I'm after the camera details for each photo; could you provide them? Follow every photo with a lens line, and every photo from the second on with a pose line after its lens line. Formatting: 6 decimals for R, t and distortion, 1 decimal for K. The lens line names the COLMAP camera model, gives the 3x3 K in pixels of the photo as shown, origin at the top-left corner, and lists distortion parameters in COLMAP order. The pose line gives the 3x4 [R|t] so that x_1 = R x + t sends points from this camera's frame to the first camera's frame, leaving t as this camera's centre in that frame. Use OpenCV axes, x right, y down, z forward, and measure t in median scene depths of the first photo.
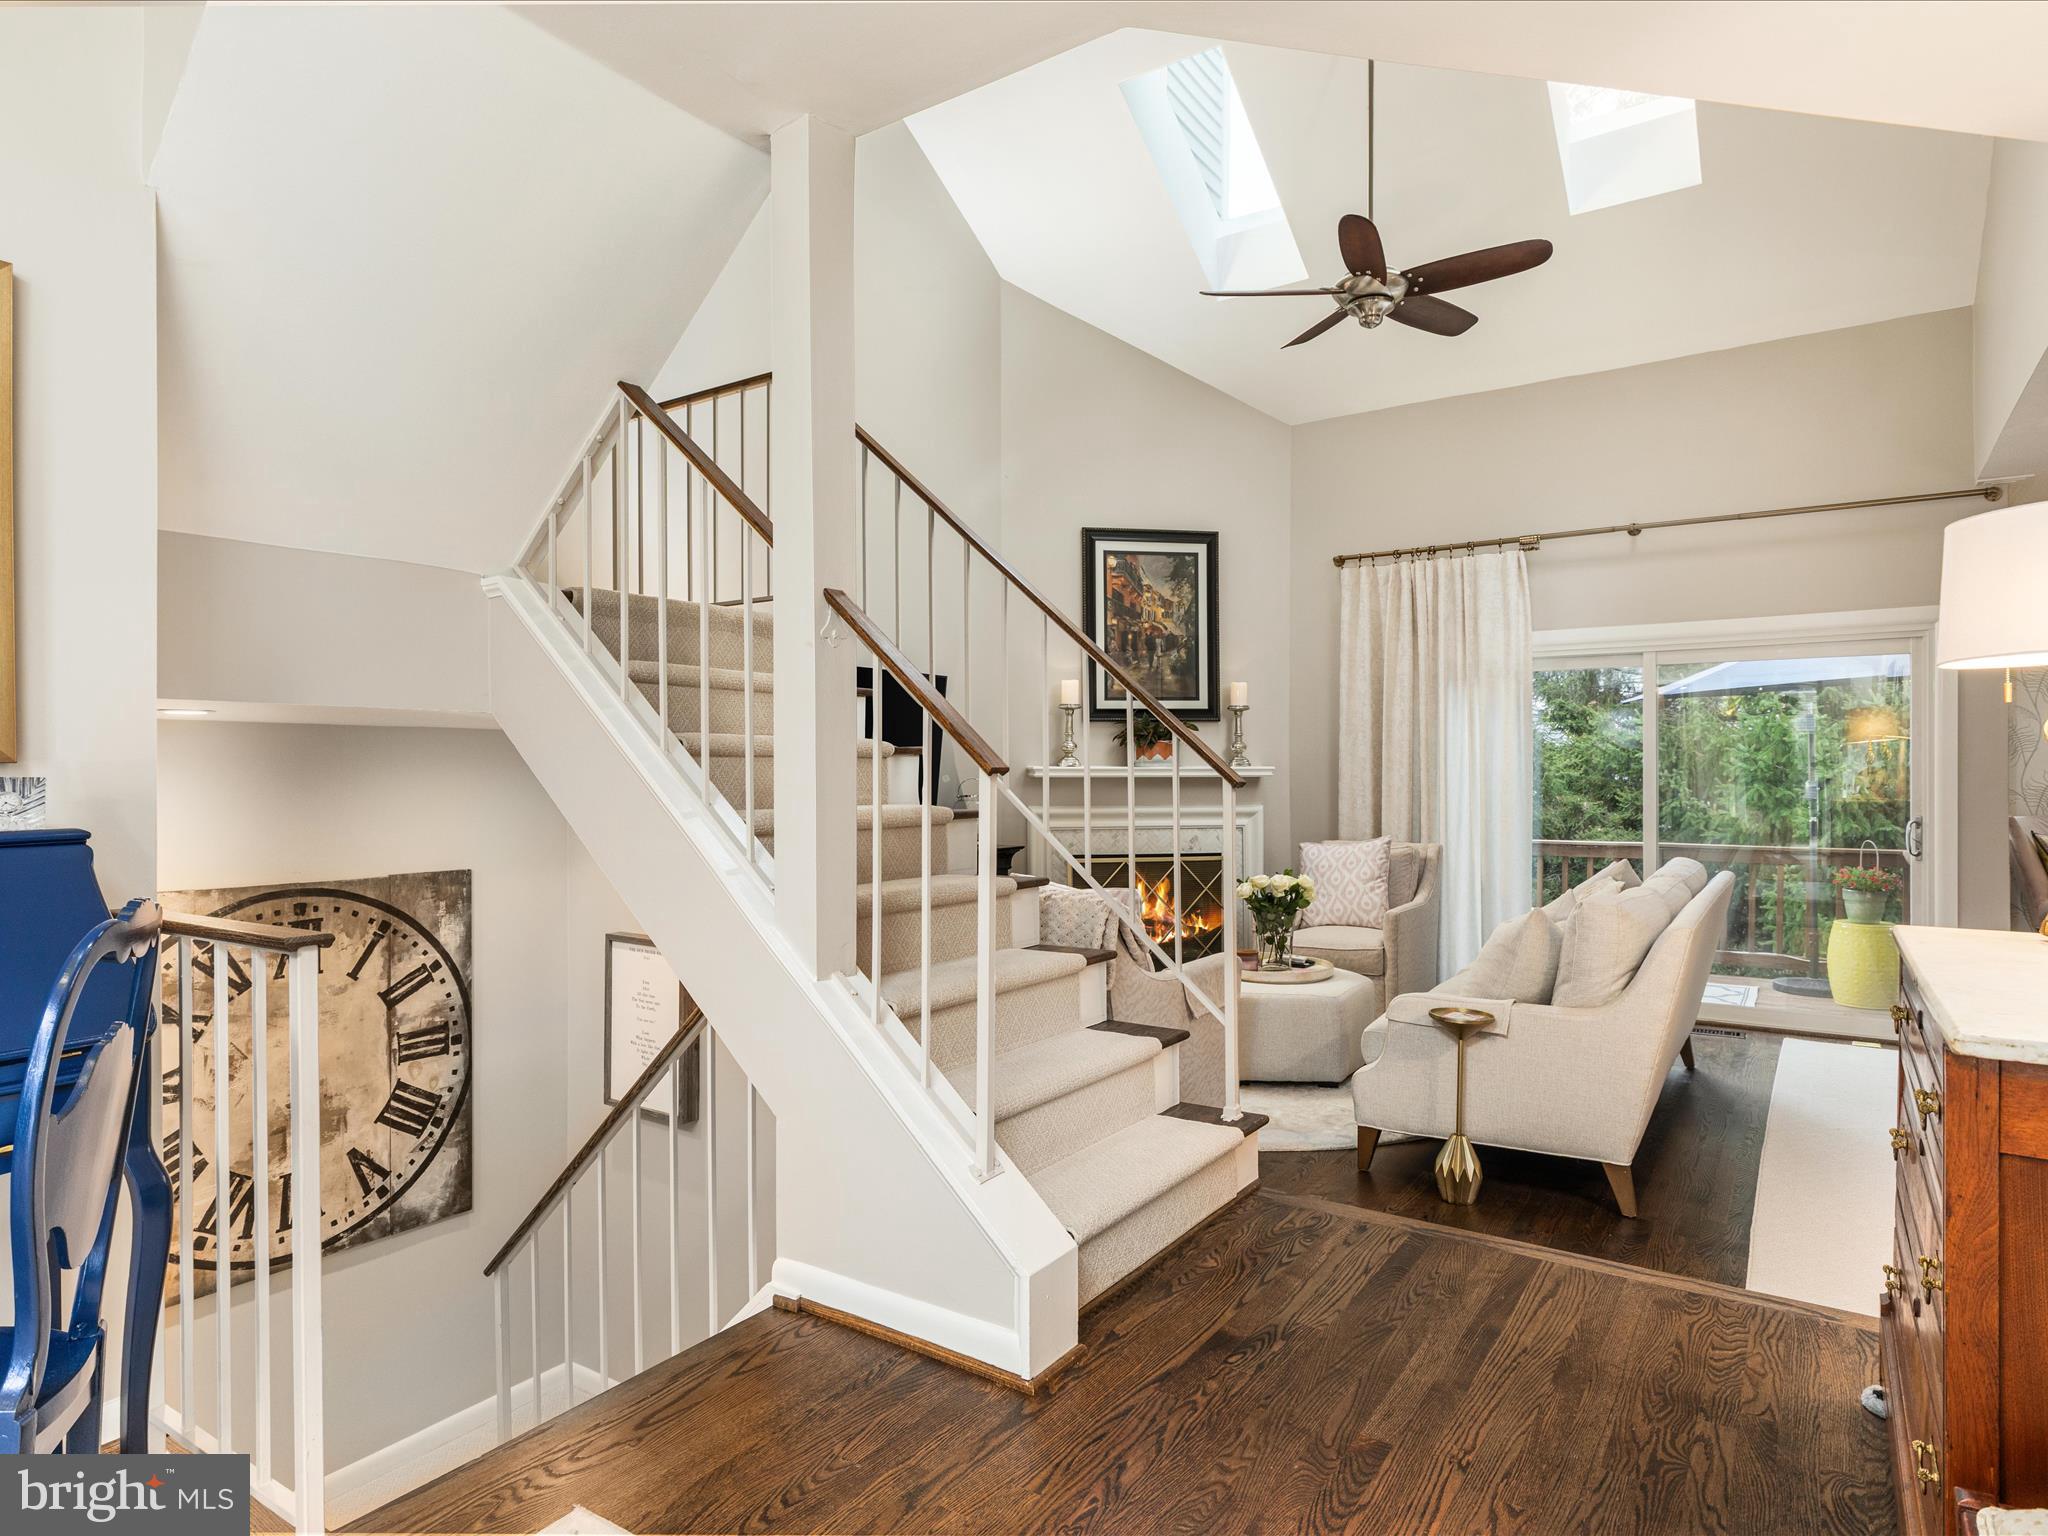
lens RADIAL K [[1173.8, 0, 1024.0], [0, 1173.8, 771.1], [0, 0, 1]] dist [0.000507, -0.000454]
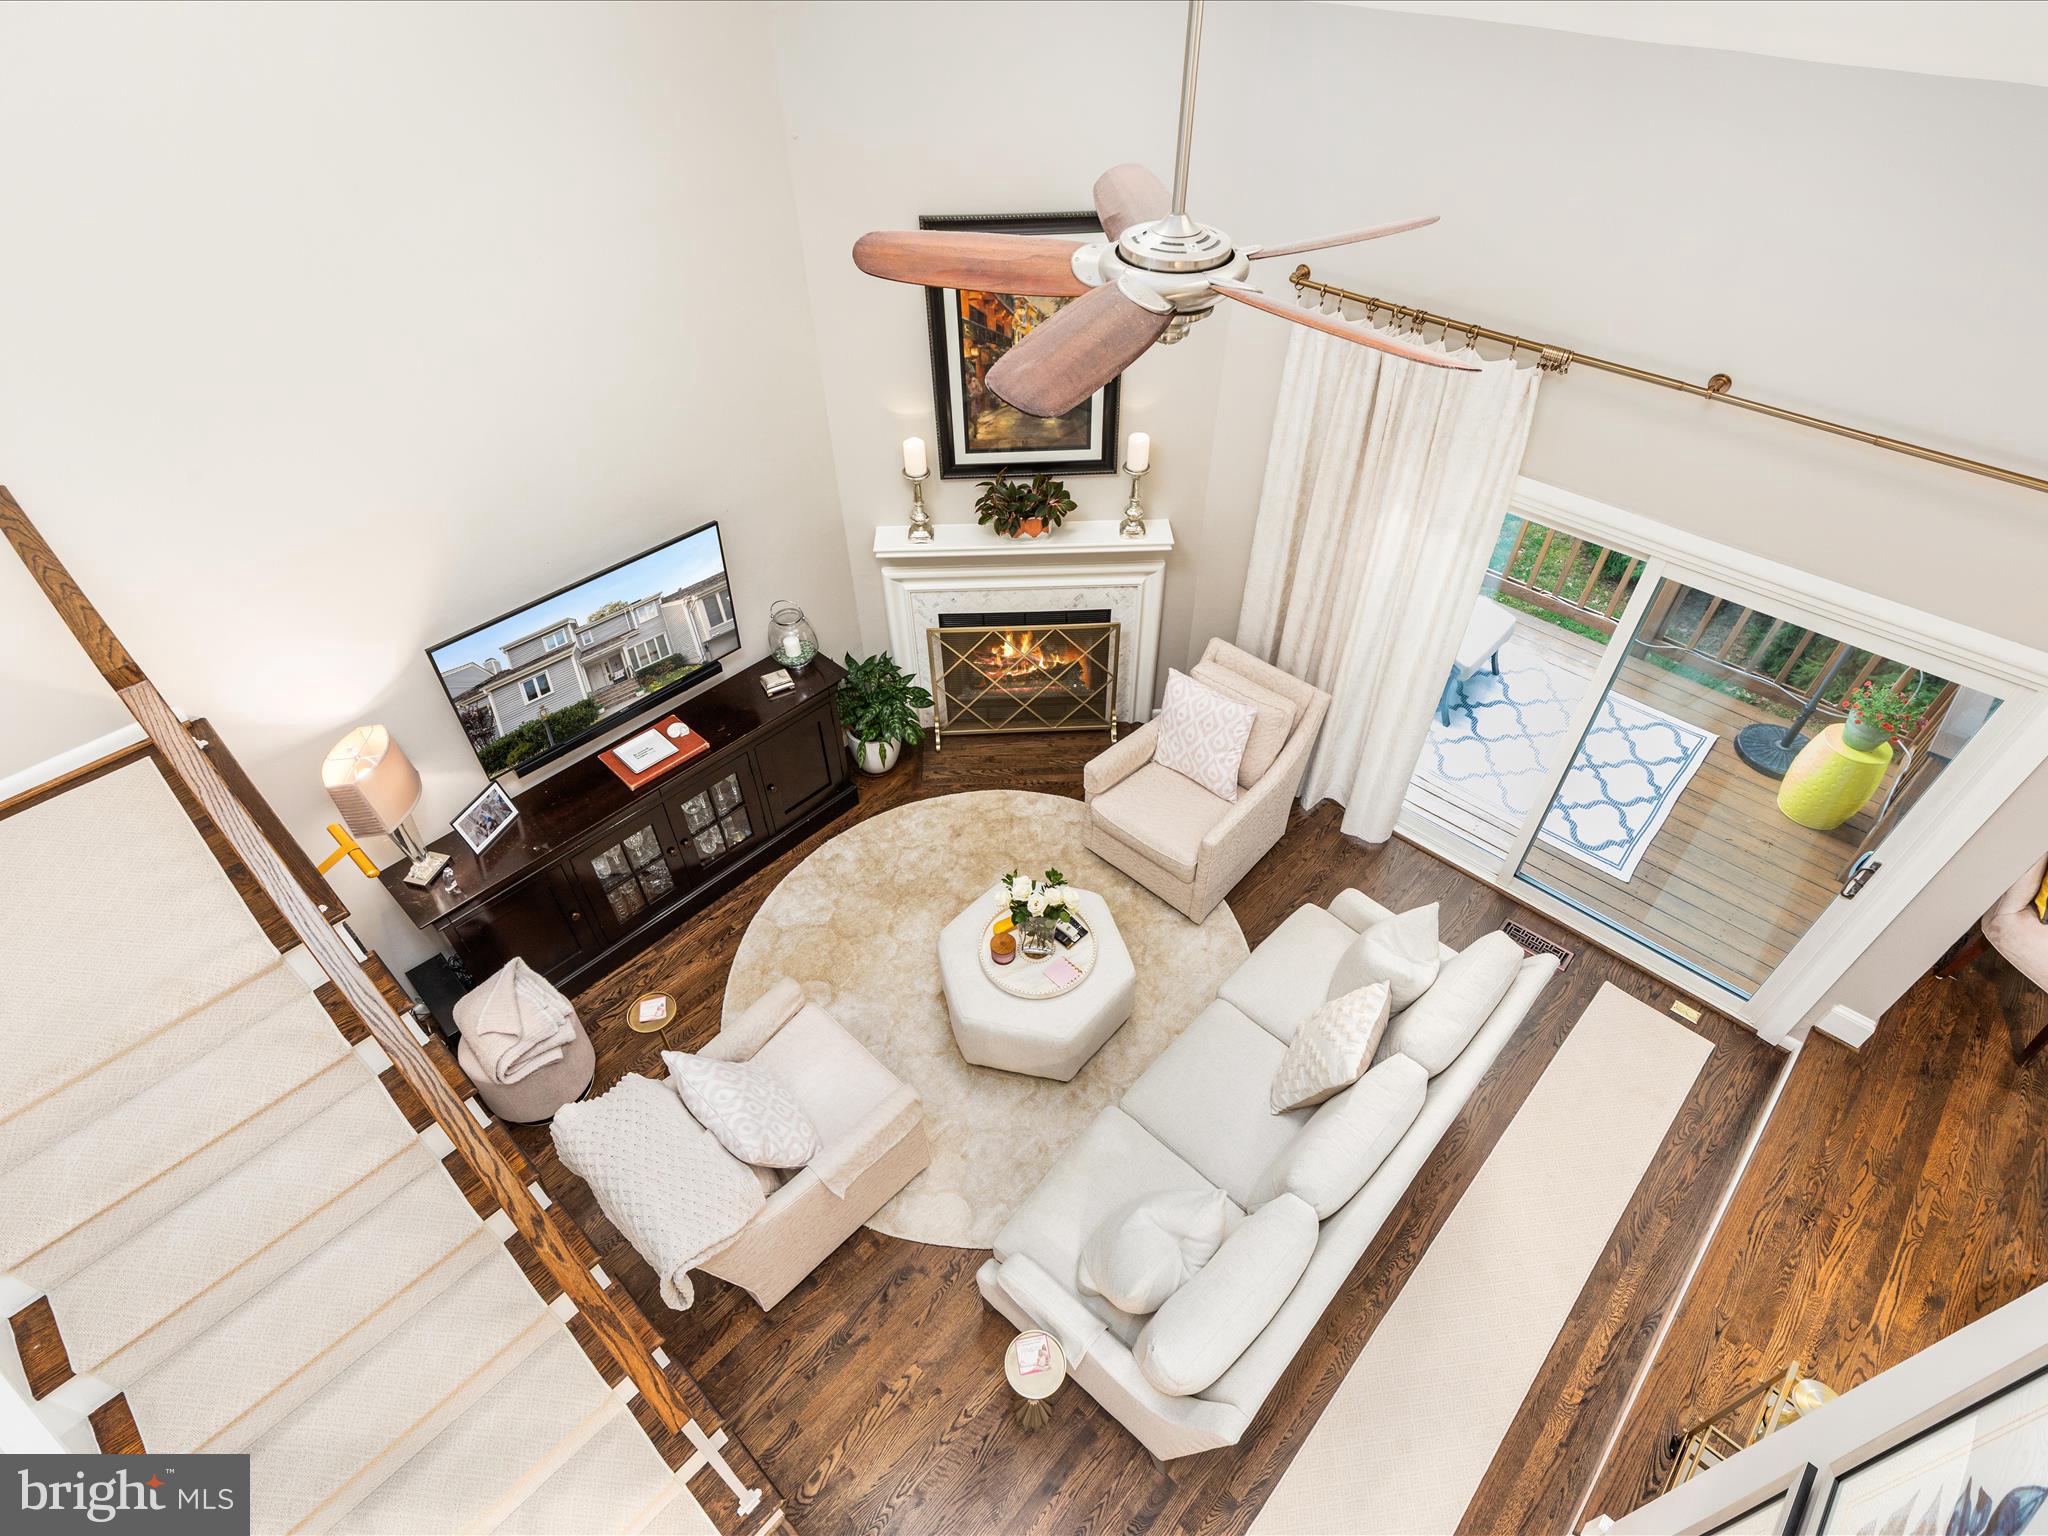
lens RADIAL K [[1041.2, 0, 1030.5], [0, 1041.2, 772.8], [0, 0, 1]] dist [0.002607, 0.000106]
pose [[0.986673, 0.108992, -0.120818, 0.229241], [0.006426, 0.715828, 0.698247, -0.412282], [0.162588, -0.689718, 0.705588, 0.376916]]
